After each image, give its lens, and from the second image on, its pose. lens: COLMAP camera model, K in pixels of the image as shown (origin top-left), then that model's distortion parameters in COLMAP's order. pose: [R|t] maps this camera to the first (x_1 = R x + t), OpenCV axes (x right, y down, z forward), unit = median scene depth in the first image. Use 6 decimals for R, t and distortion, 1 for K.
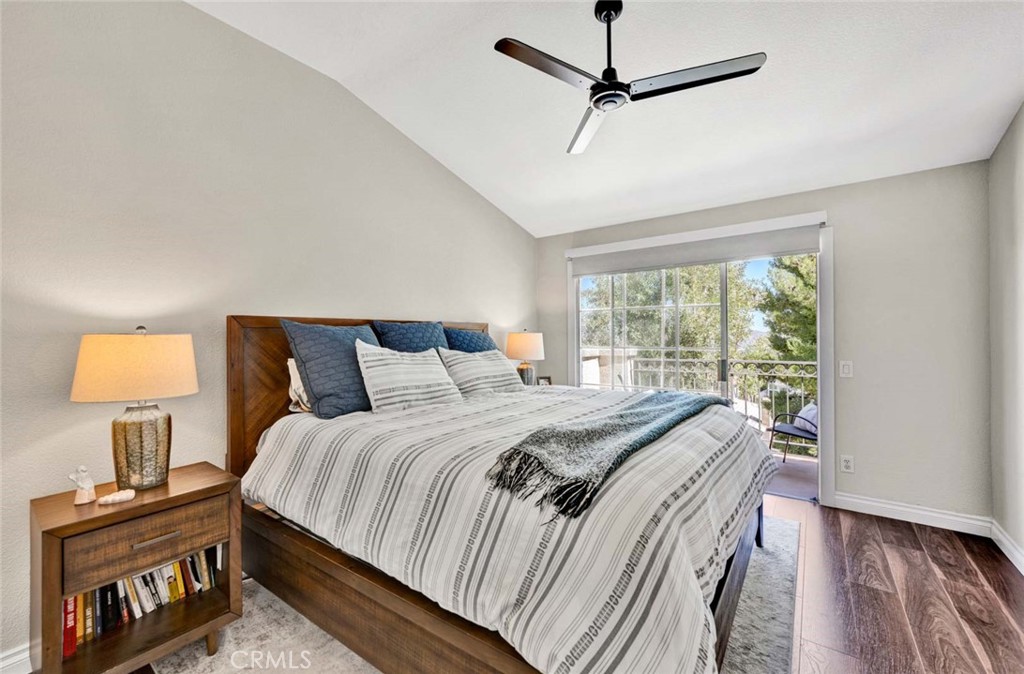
lens RADIAL K [[419.4, 0, 510.7], [0, 419.4, 334.9], [0, 0, 1]] dist [-0.009108, 0.002483]
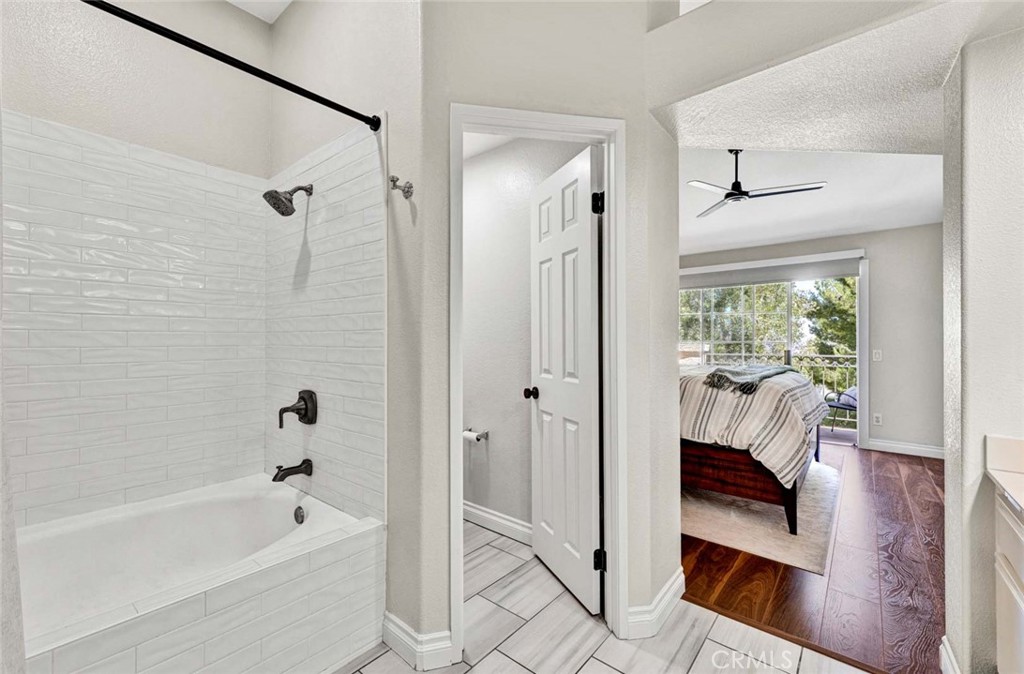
lens RADIAL K [[419.4, 0, 513.9], [0, 419.4, 338.6], [0, 0, 1]] dist [-0.009108, 0.002483]
pose [[0.997579, 0.012301, -0.068452, -0.413839], [-0.012557, 0.999916, -0.003299, 0.045095], [0.068406, 0.004151, 0.997649, -0.611195]]
